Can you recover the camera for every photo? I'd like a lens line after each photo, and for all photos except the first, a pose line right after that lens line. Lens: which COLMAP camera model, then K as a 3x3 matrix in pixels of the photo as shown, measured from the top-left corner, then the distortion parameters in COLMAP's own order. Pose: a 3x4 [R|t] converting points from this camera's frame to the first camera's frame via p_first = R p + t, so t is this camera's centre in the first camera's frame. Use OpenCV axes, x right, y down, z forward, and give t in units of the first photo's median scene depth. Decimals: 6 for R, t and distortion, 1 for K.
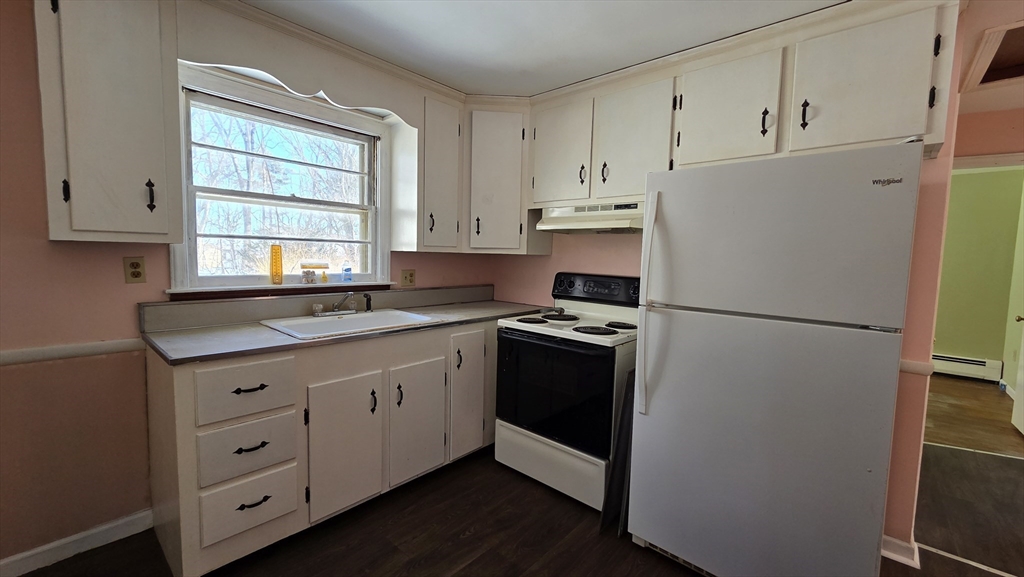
lens RADIAL K [[416.9, 0, 512.0], [0, 416.9, 288.5], [0, 0, 1]] dist [0.001677, -0.000201]
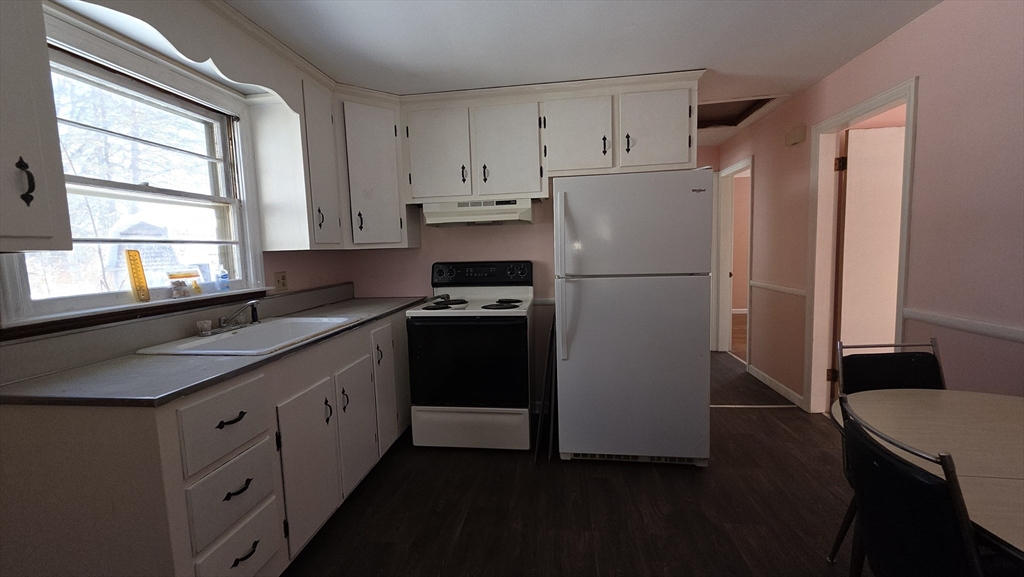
lens RADIAL K [[416.9, 0, 512.0], [0, 416.9, 288.5], [0, 0, 1]] dist [0.001677, -0.000201]
pose [[0.820422, -0.107417, 0.561578, -0.405419], [0.099861, 0.994017, 0.044244, -0.000367], [-0.562970, 0.019781, 0.826240, -0.004696]]
